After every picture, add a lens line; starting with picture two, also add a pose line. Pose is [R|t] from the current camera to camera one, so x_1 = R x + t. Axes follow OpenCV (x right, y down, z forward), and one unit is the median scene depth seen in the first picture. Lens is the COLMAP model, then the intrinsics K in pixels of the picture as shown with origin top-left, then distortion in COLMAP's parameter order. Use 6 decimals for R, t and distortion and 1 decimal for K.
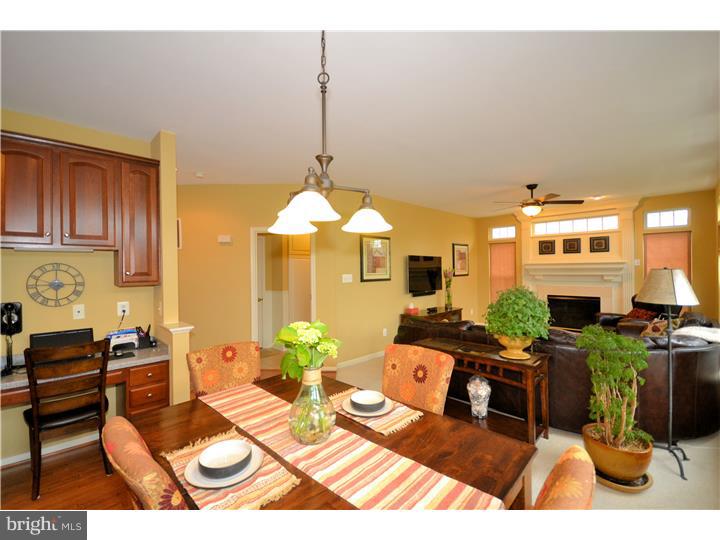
lens RADIAL K [[321.1, 0, 354.4], [0, 321.1, 271.3], [0, 0, 1]] dist [0.003084, -0.006257]
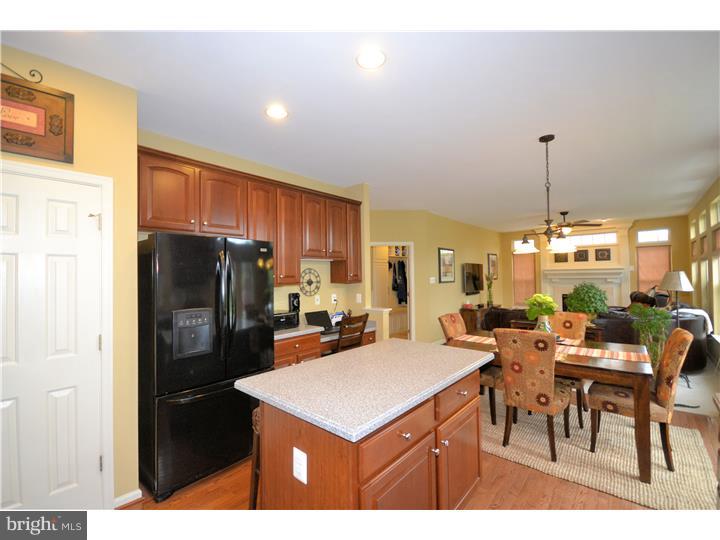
lens RADIAL K [[321.1, 0, 354.2], [0, 321.1, 271.0], [0, 0, 1]] dist [0.003084, -0.006257]
pose [[0.997886, -0.001605, 0.064970, -0.357603], [0.003100, 0.999733, -0.022913, 0.010352], [-0.064916, 0.023066, 0.997624, -0.254569]]
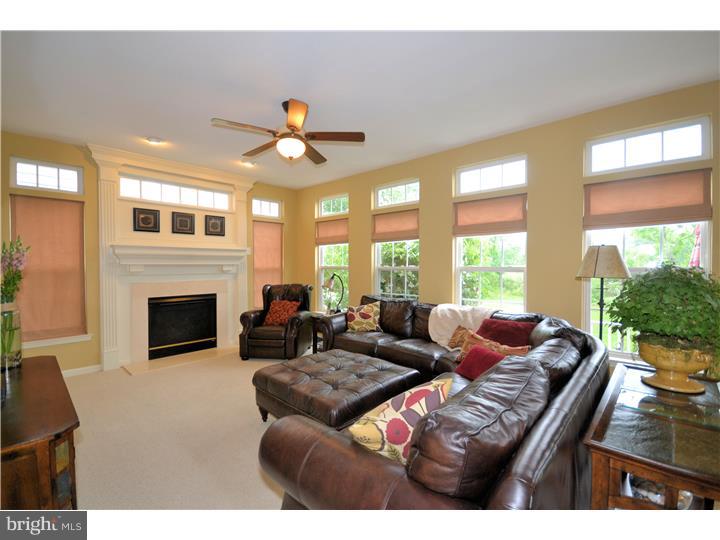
lens RADIAL K [[321.1, 0, 353.3], [0, 321.1, 272.6], [0, 0, 1]] dist [0.003084, -0.006257]
pose [[-0.034838, -0.014954, 0.999281, -0.033945], [0.006561, 0.999863, 0.015192, 0.021749], [-0.999371, 0.007085, -0.034736, 0.746585]]
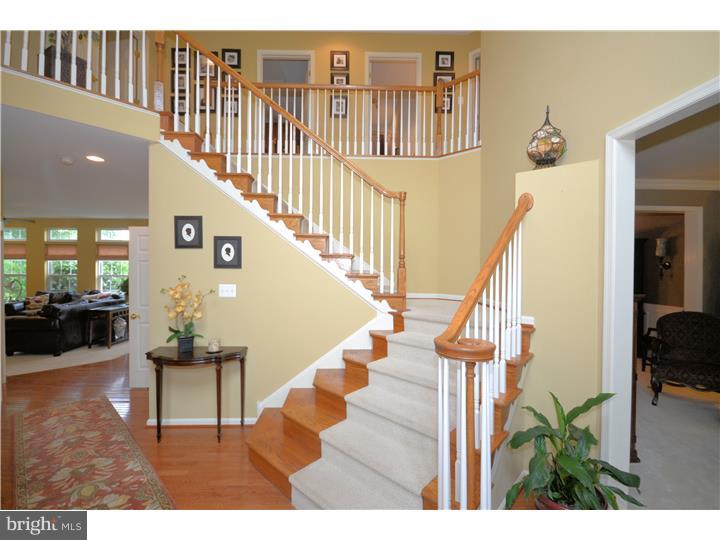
lens RADIAL K [[321.1, 0, 356.1], [0, 321.1, 270.9], [0, 0, 1]] dist [0.003084, -0.006257]
pose [[-0.726821, -0.007914, 0.686781, -1.160742], [0.003262, 0.999883, 0.014974, -0.012711], [-0.686819, 0.013123, -0.726710, 0.754552]]
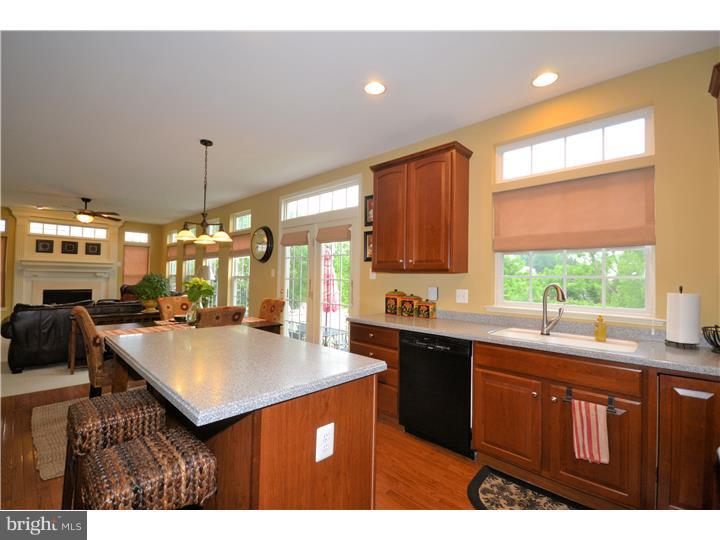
lens RADIAL K [[321.1, 0, 350.6], [0, 321.1, 269.8], [0, 0, 1]] dist [0.003084, -0.006257]
pose [[-0.014528, 0.035041, 0.999280, -0.597639], [-0.011641, 0.999312, -0.035212, 0.038262], [-0.999827, -0.012144, -0.014110, -0.031661]]
